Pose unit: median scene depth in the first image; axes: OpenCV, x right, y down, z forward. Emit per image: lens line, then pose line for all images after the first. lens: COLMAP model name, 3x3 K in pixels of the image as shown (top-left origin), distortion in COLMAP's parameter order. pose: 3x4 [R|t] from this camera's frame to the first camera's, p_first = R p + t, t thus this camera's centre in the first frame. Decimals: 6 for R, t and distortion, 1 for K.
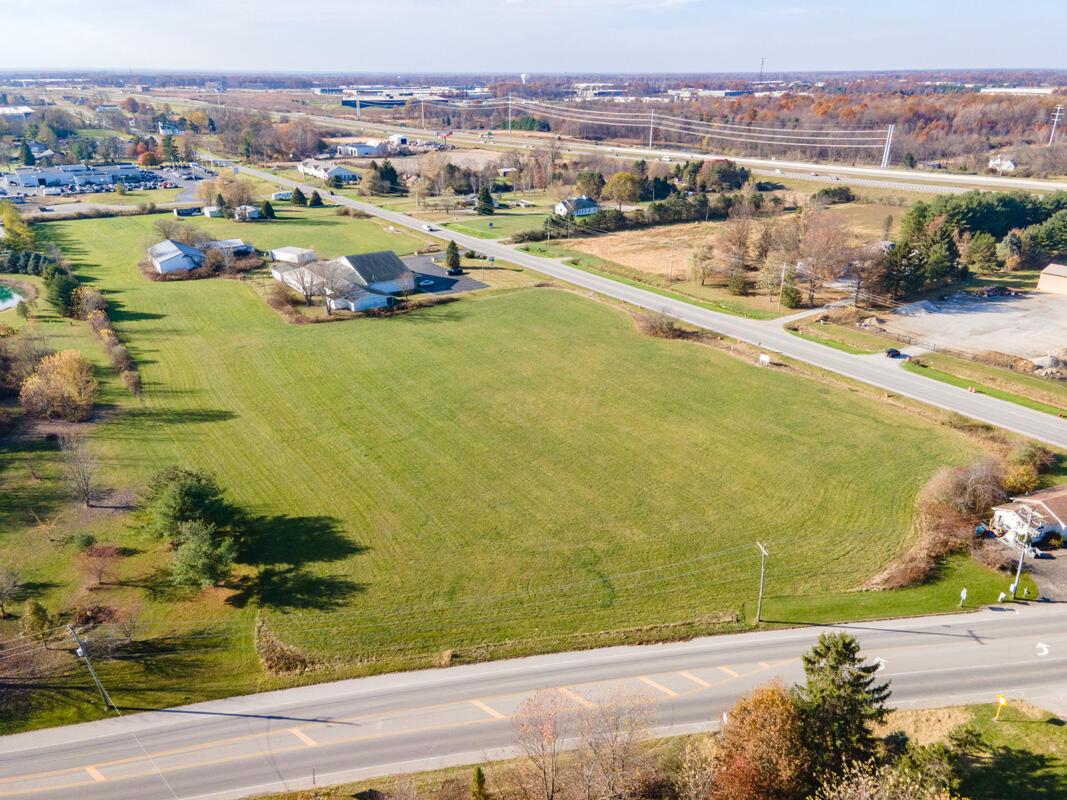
lens RADIAL K [[776.4, 0, 535.3], [0, 776.4, 394.8], [0, 0, 1]] dist [0.040754, -0.007197]
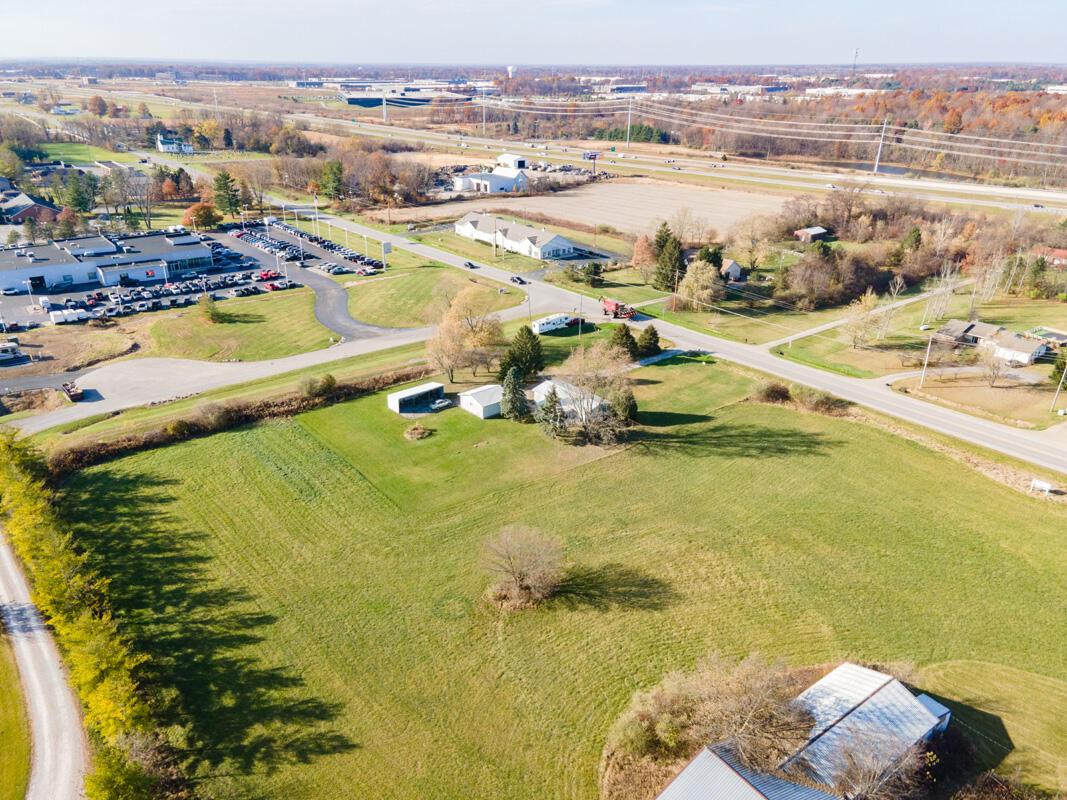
lens RADIAL K [[776.4, 0, 530.0], [0, 776.4, 404.2], [0, 0, 1]] dist [0.040754, -0.007197]
pose [[0.998126, -0.020491, 0.057662, -0.168441], [0.019347, 0.999606, 0.020325, -0.098241], [-0.058056, -0.019171, 0.998129, 0.233509]]
